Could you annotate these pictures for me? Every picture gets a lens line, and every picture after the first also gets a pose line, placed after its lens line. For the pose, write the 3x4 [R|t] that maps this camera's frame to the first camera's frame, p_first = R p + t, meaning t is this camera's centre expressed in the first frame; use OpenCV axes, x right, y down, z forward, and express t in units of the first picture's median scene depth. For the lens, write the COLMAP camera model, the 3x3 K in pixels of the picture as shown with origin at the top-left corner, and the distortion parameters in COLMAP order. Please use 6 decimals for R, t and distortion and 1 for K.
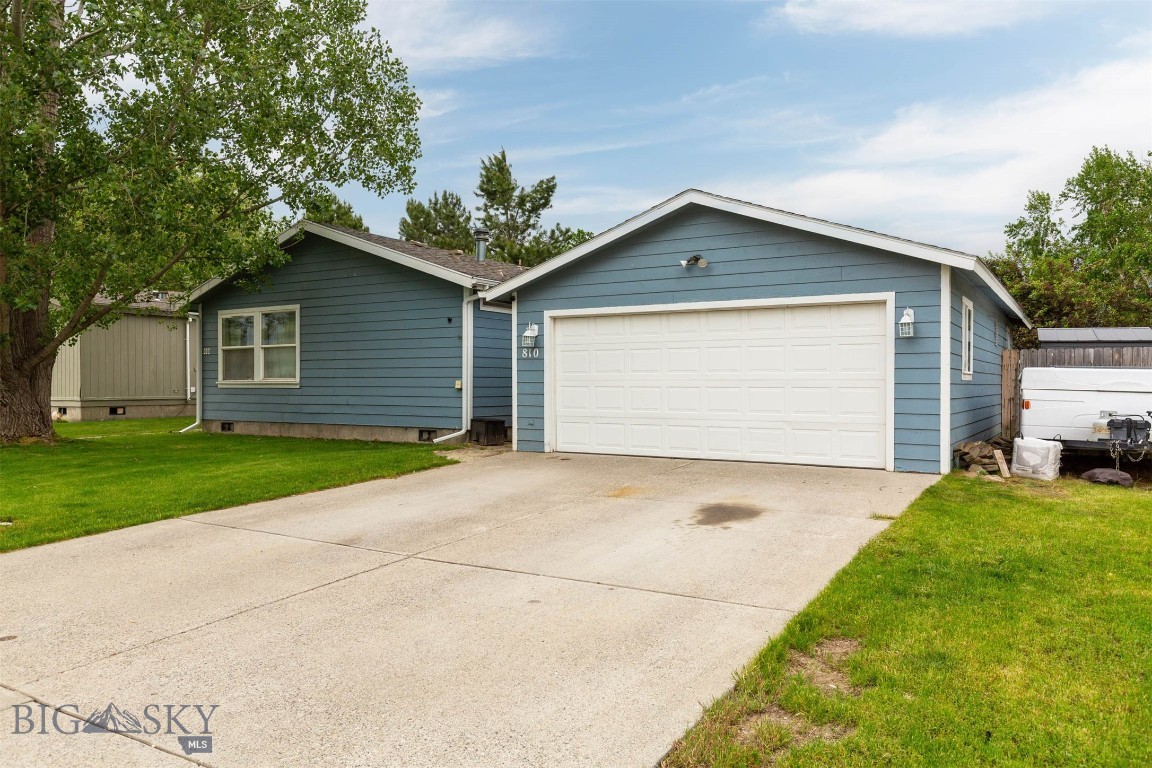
lens RADIAL K [[819.1, 0, 574.9], [0, 819.1, 378.5], [0, 0, 1]] dist [-0.010914, -0.002351]
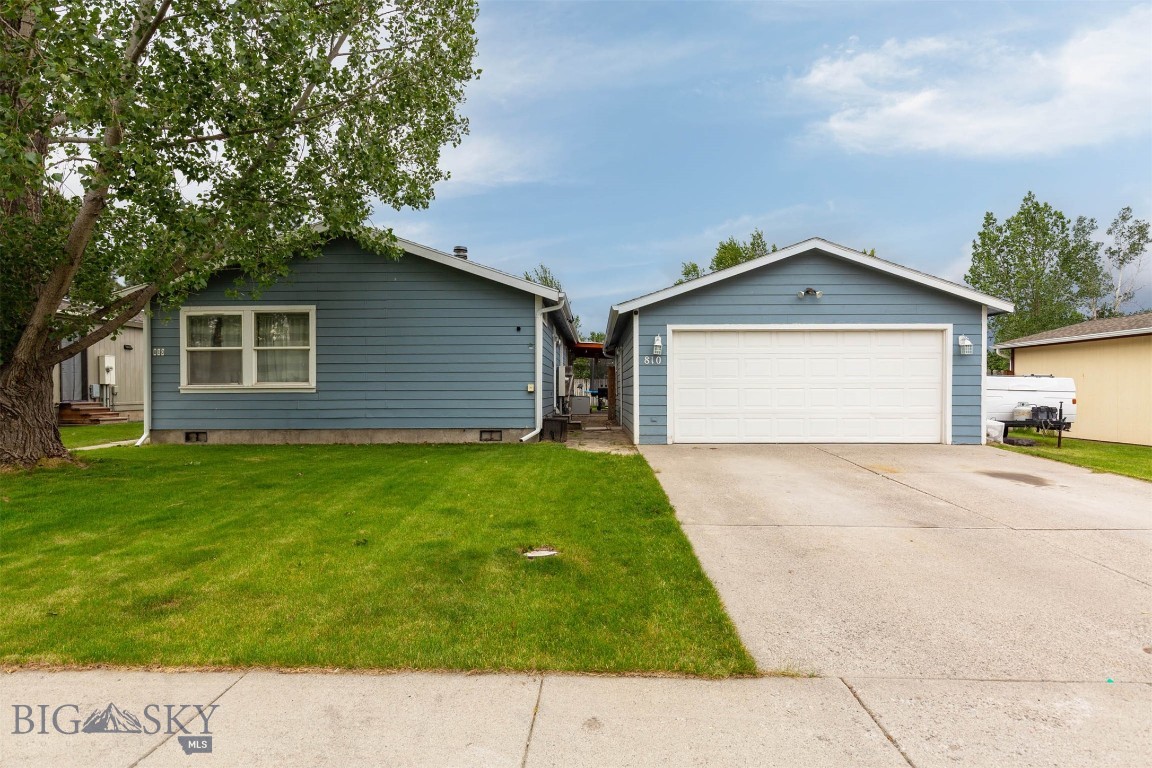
lens RADIAL K [[640.6, 0, 579.8], [0, 640.6, 384.8], [0, 0, 1]] dist [0.002400, 0.000233]
pose [[0.861914, 0.000727, 0.507054, -0.466849], [0.000462, 0.999997, -0.002218, 0.004429], [-0.507054, 0.002146, 0.861911, 0.202509]]
